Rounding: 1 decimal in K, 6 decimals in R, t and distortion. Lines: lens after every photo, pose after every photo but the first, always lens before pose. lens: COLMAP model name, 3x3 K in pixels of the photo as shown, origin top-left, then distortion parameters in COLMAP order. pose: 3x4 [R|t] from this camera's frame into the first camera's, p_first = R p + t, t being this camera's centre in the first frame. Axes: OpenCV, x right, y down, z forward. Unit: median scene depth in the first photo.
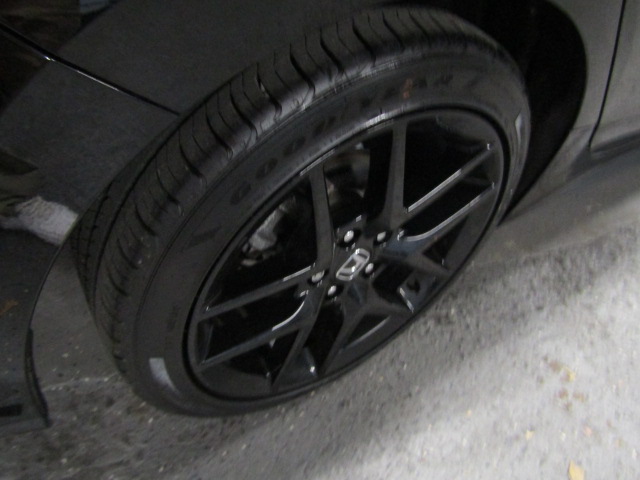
lens RADIAL K [[454.0, 0, 320.6], [0, 454.0, 239.8], [0, 0, 1]] dist [0.000691, -0.002734]
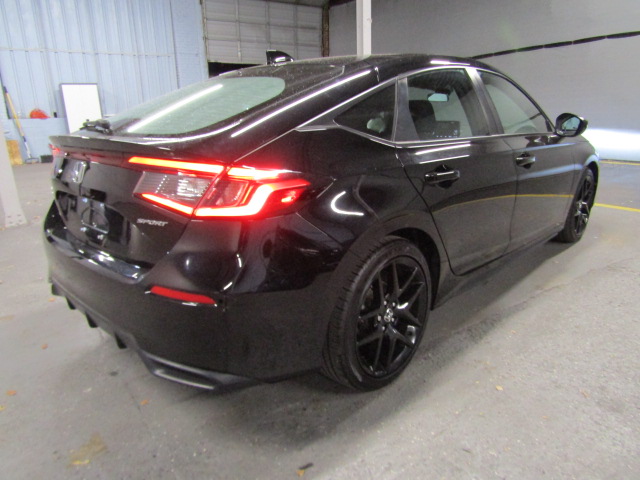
lens RADIAL K [[454.0, 0, 321.1], [0, 454.0, 241.2], [0, 0, 1]] dist [0.000691, -0.002734]
pose [[0.963204, -0.191310, 0.188781, -0.527627], [0.259904, 0.841916, -0.472892, 0.604235], [-0.068468, 0.504557, 0.860659, -1.132612]]
